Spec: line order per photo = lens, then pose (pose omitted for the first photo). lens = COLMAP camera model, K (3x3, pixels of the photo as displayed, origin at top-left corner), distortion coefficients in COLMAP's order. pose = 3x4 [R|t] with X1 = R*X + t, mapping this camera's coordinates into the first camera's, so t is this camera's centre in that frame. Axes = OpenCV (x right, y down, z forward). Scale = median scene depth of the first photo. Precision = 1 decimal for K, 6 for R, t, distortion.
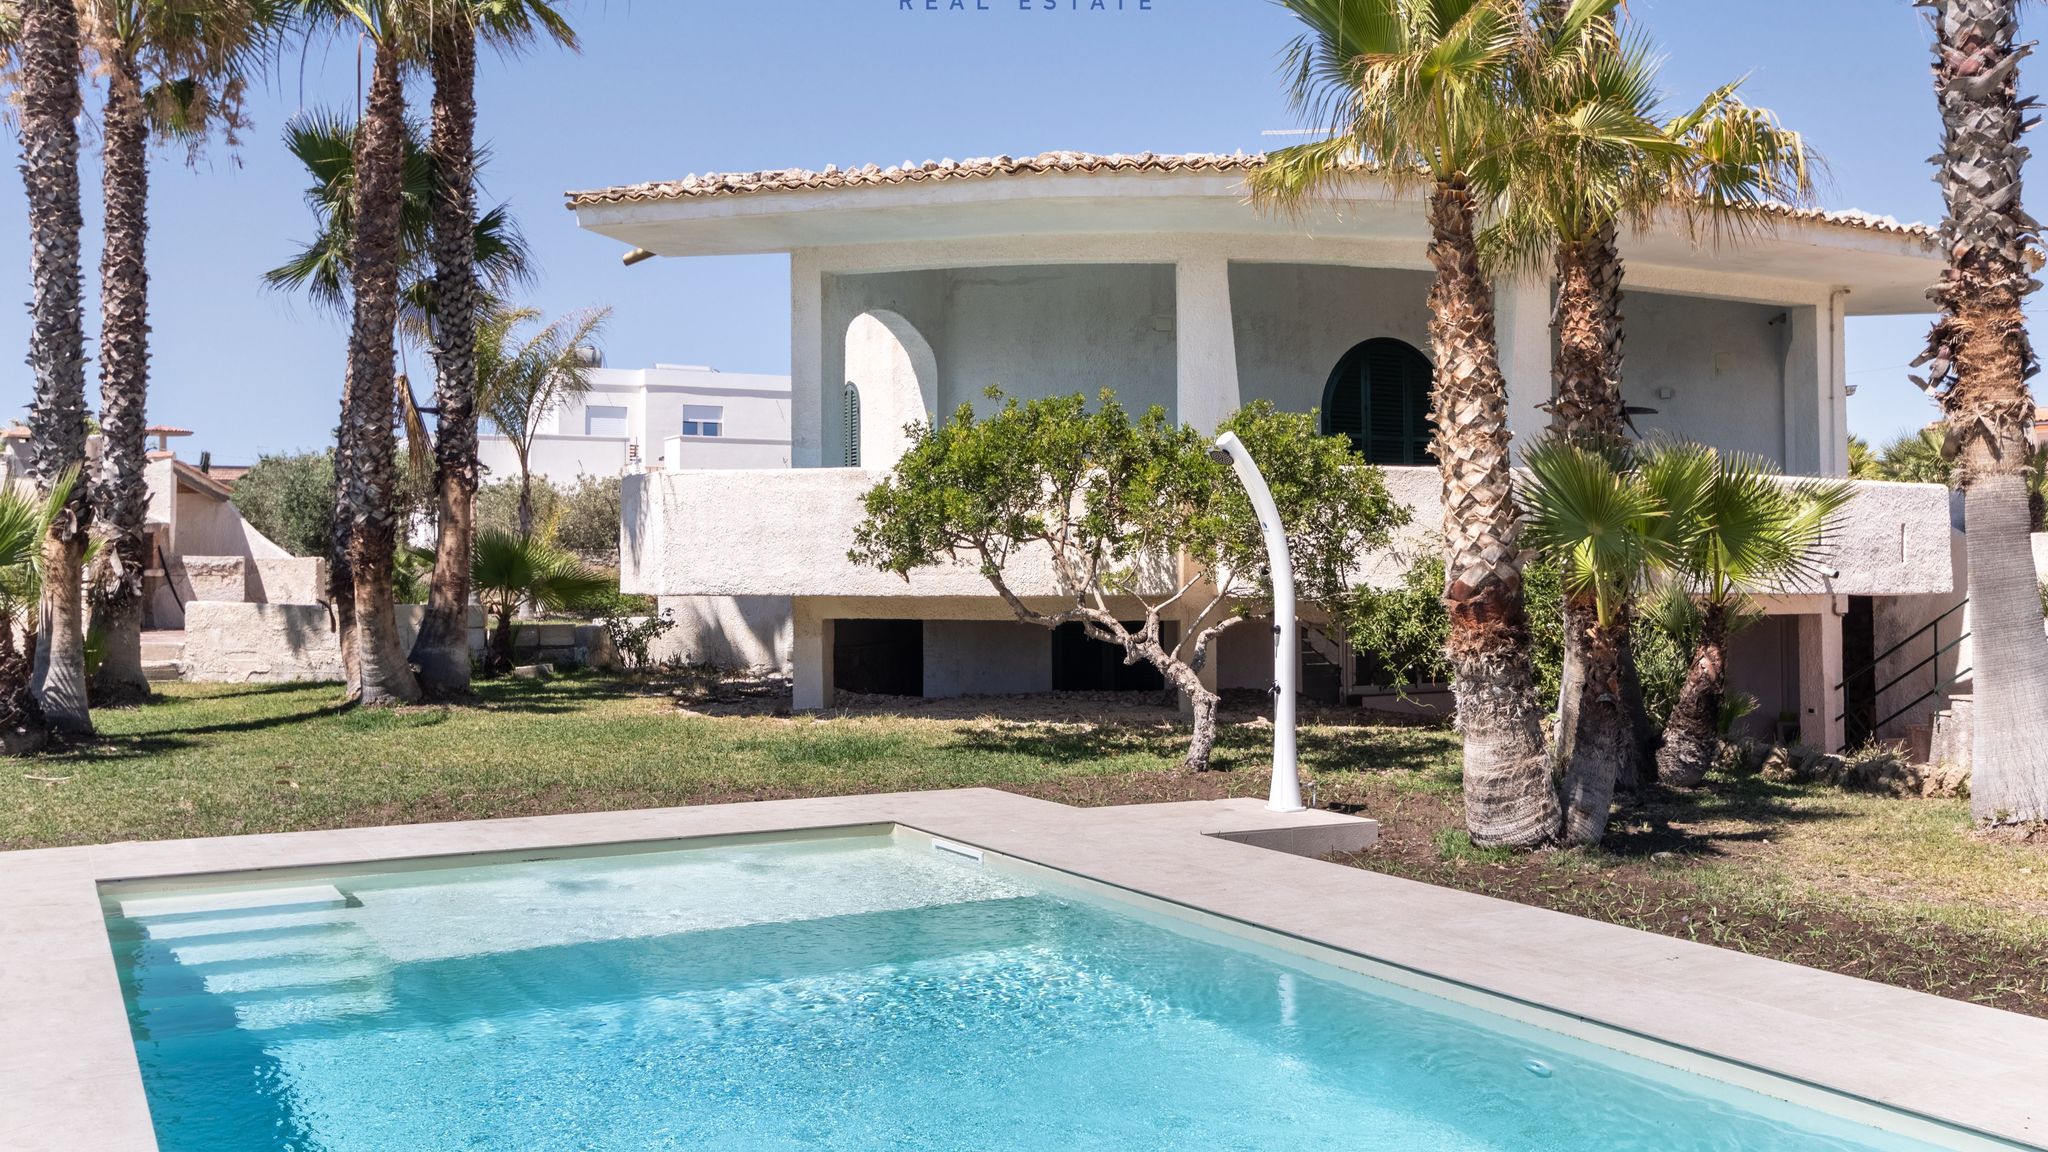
lens RADIAL K [[1801.6, 0, 1021.4], [0, 1801.6, 469.2], [0, 0, 1]] dist [-0.000288, 0.005663]
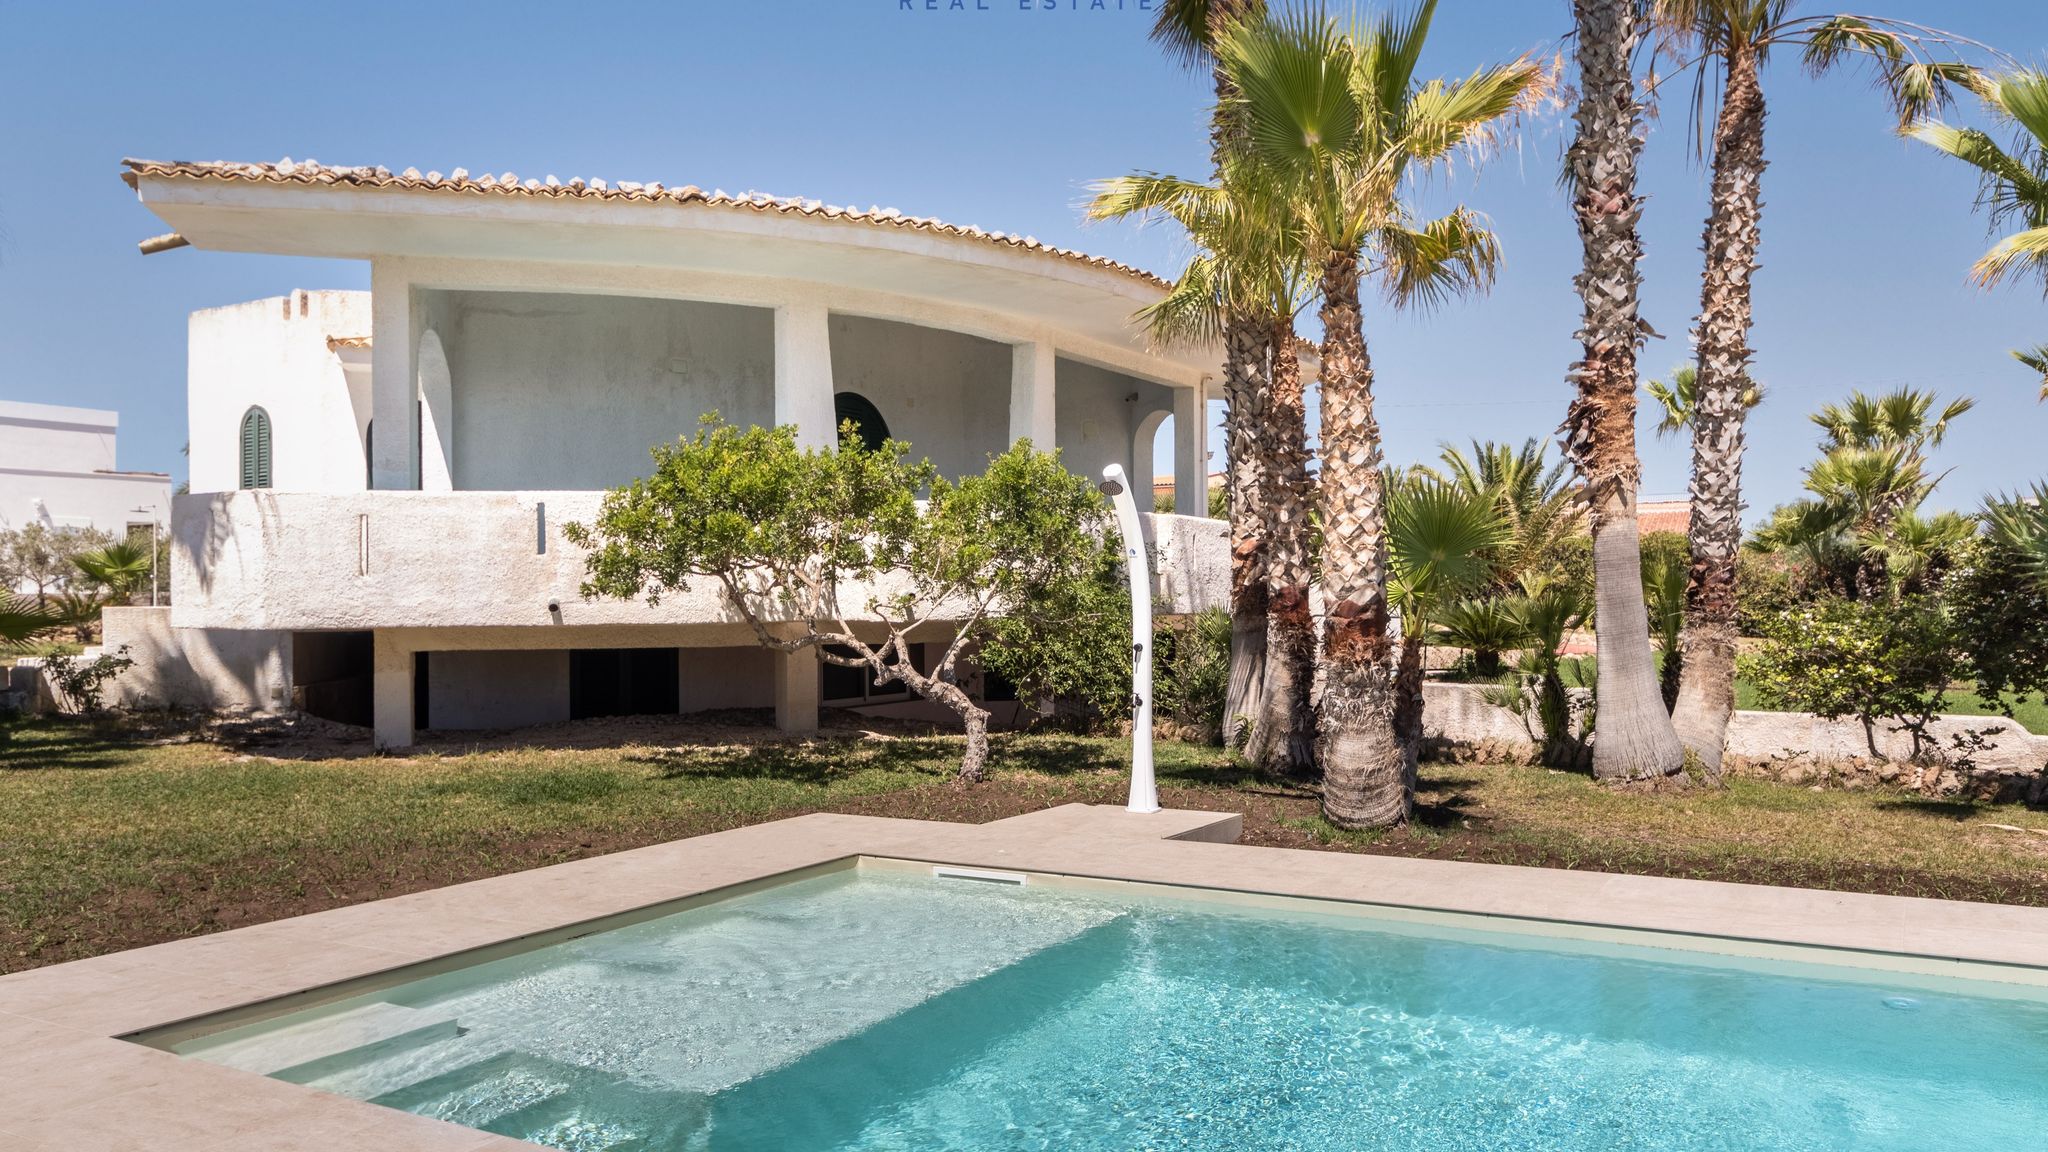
lens RADIAL K [[1522.5, 0, 1016.6], [0, 1522.5, 566.9], [0, 0, 1]] dist [-0.001878, 0.000225]
pose [[0.862031, 0.004318, 0.506838, -0.404280], [-0.020909, 0.999415, 0.027047, 0.017380], [-0.506425, -0.033913, 0.861617, 0.252602]]
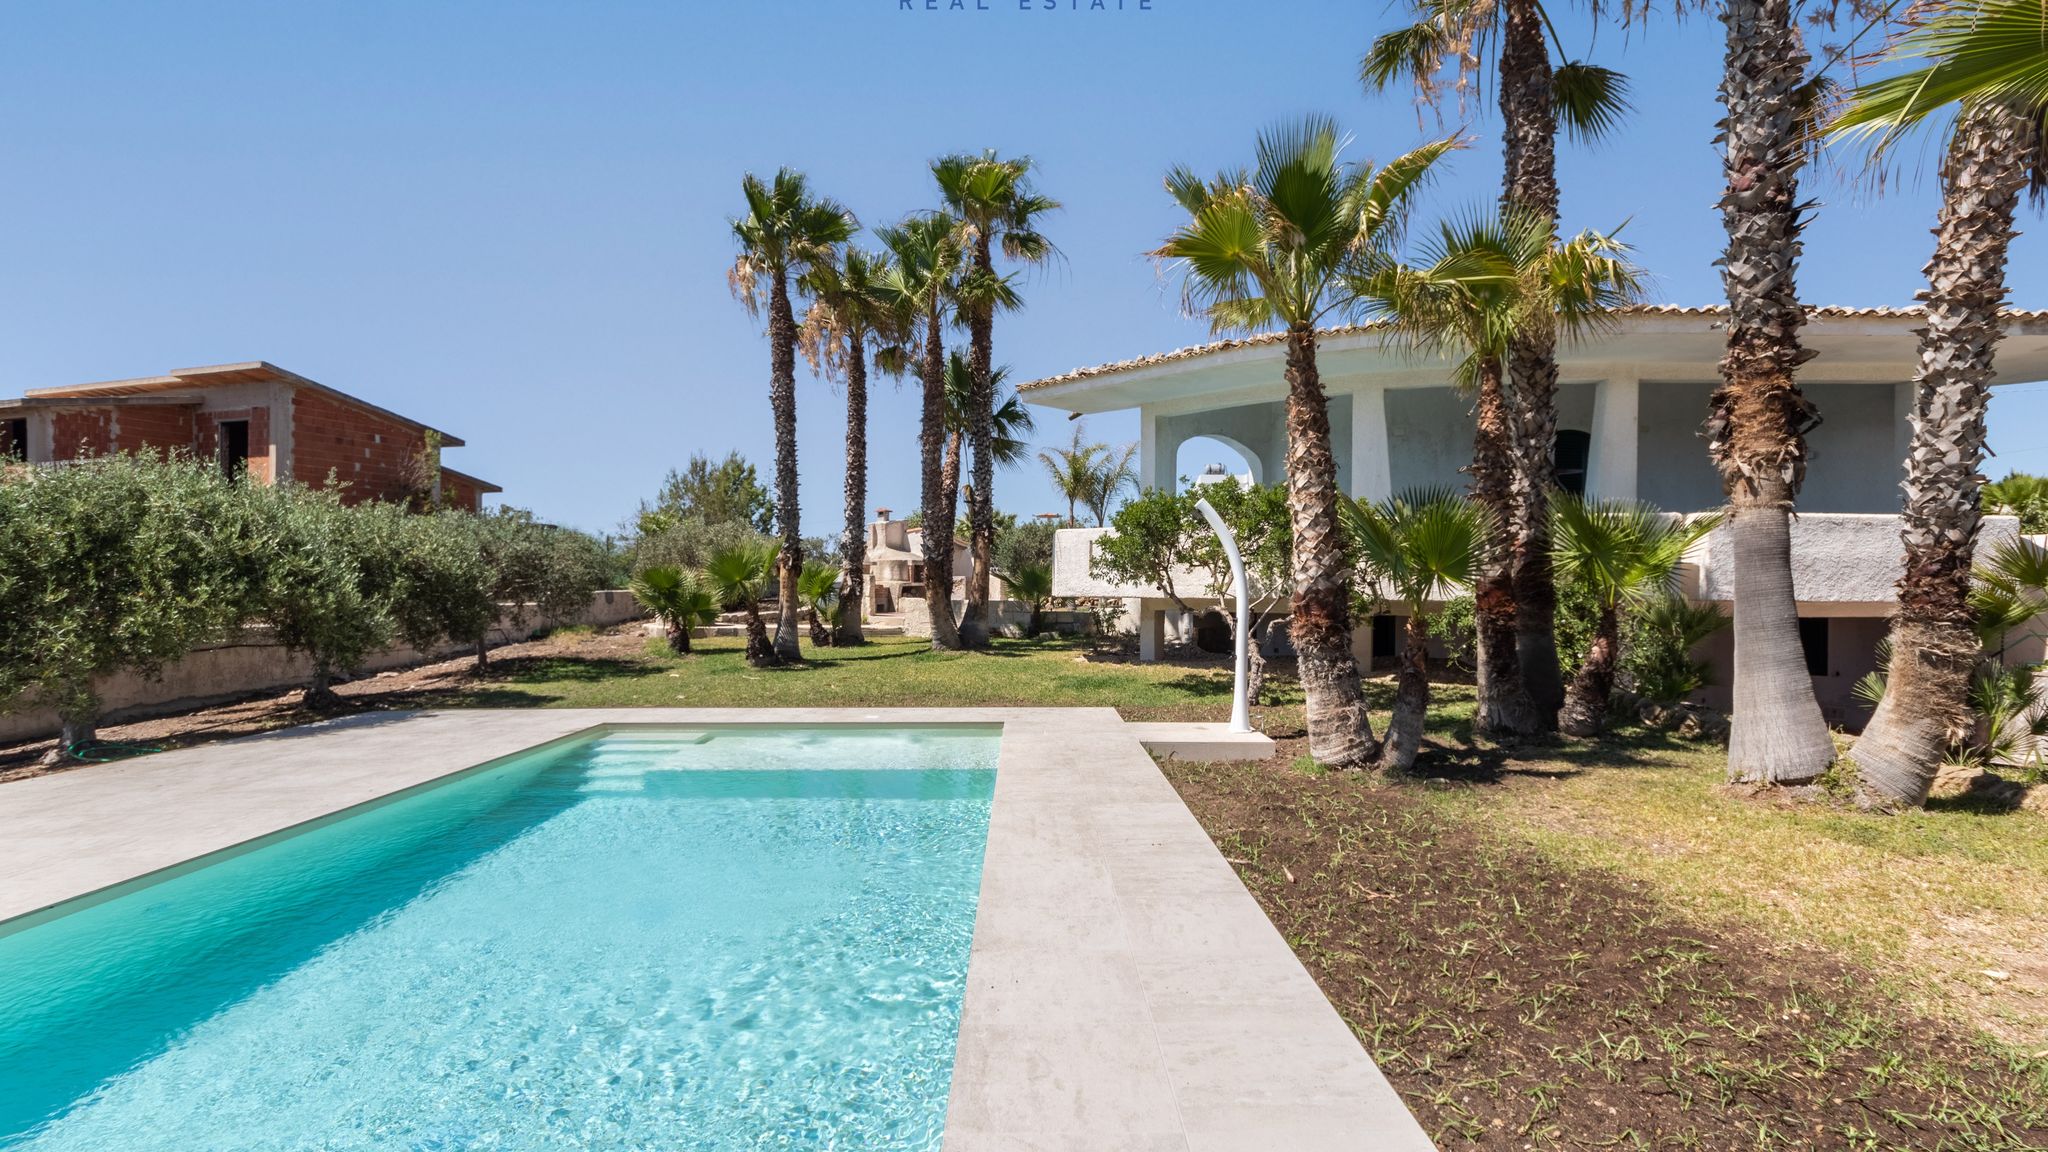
lens RADIAL K [[966.6, 0, 1026.8], [0, 966.6, 578.4], [0, 0, 1]] dist [0.002198, 0.000169]
pose [[0.887552, -0.001059, -0.460706, 0.390225], [0.024525, 0.998688, 0.044952, 0.008682], [0.460054, -0.051196, 0.886414, 0.156456]]
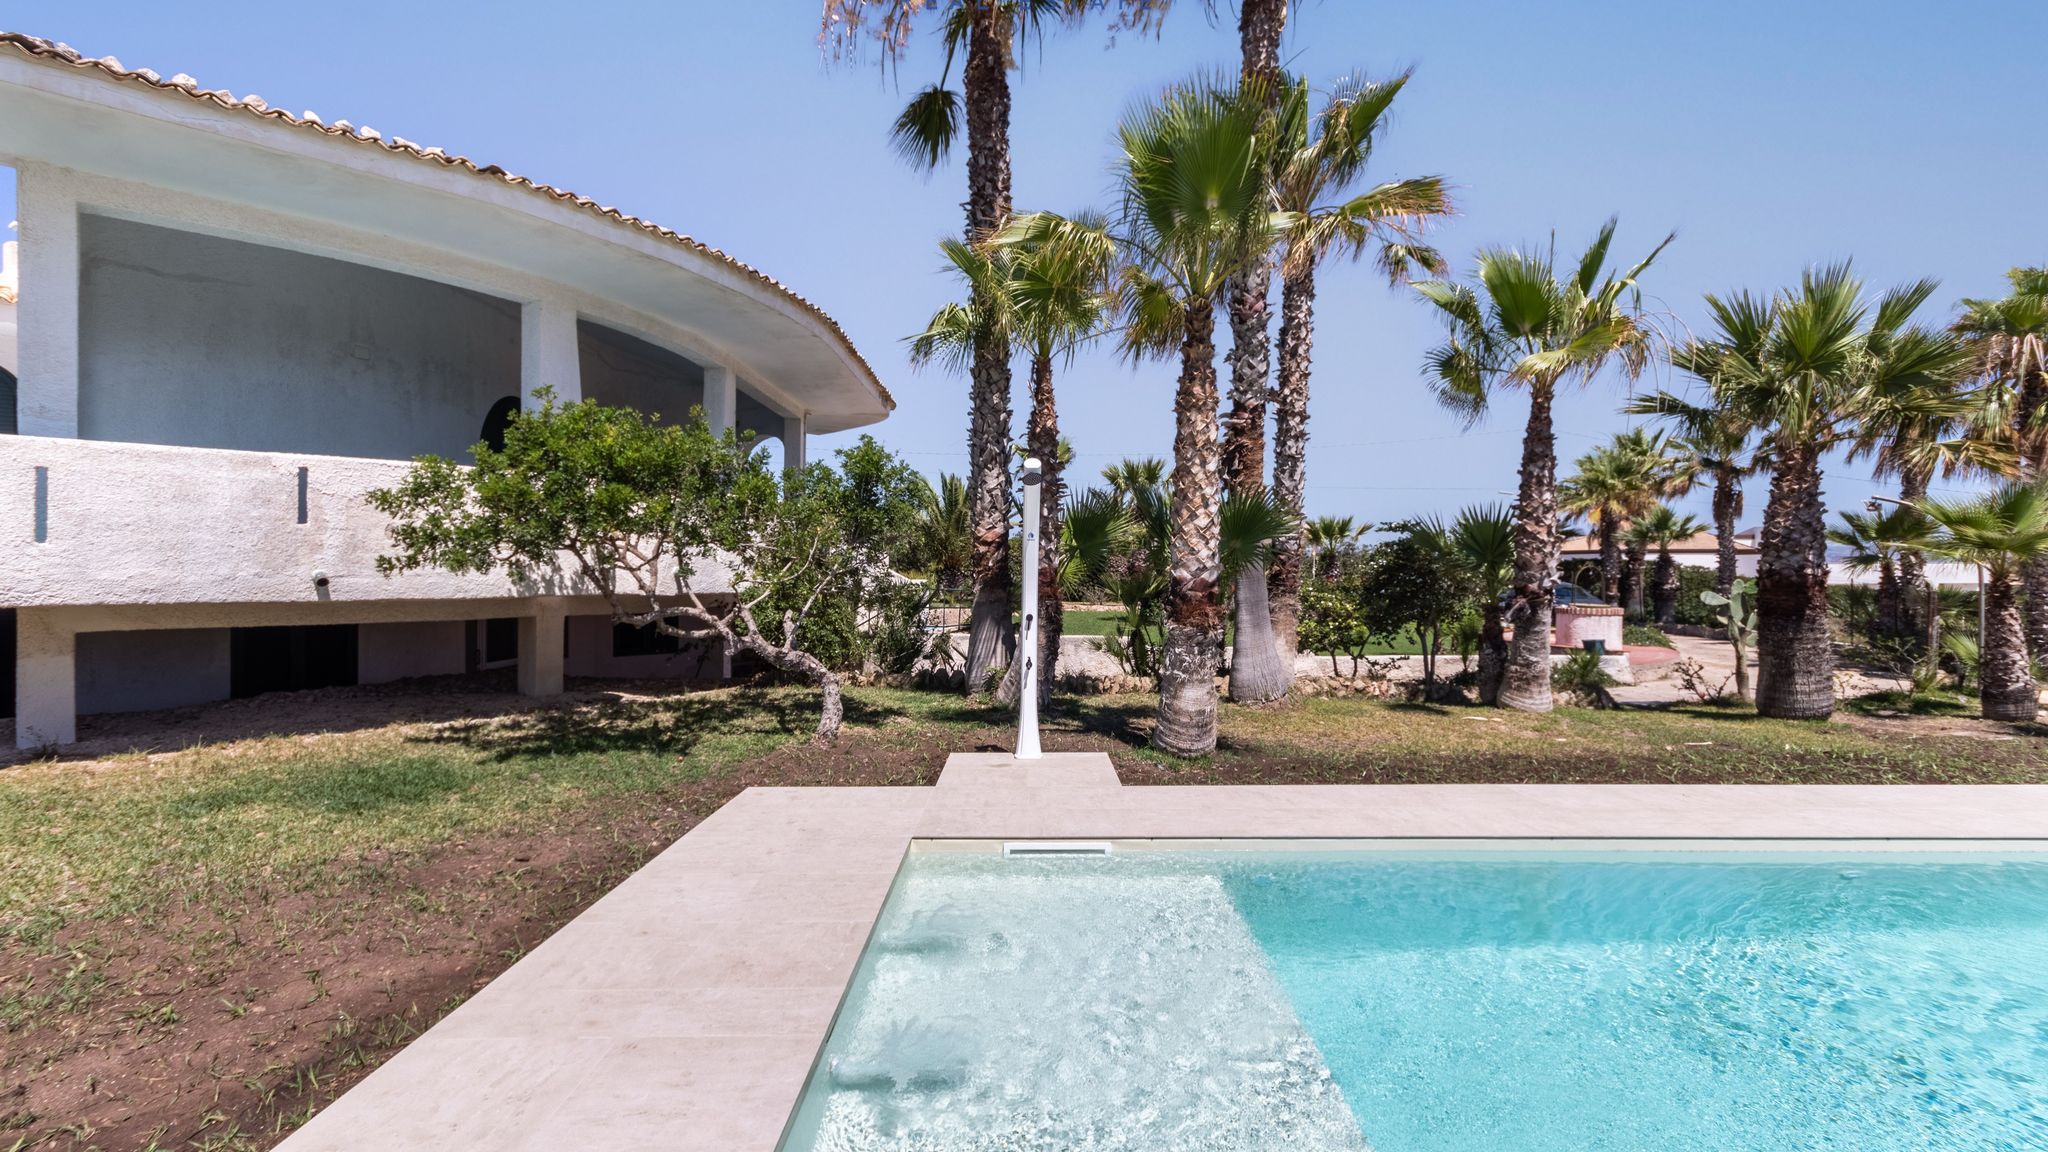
lens RADIAL K [[947.2, 0, 1030.6], [0, 947.2, 566.2], [0, 0, 1]] dist [0.006599, 0.000142]
pose [[0.491426, 0.006089, 0.870898, -0.459244], [-0.047270, 0.998688, 0.019691, 0.040764], [-0.869636, -0.050844, 0.491069, 0.694807]]
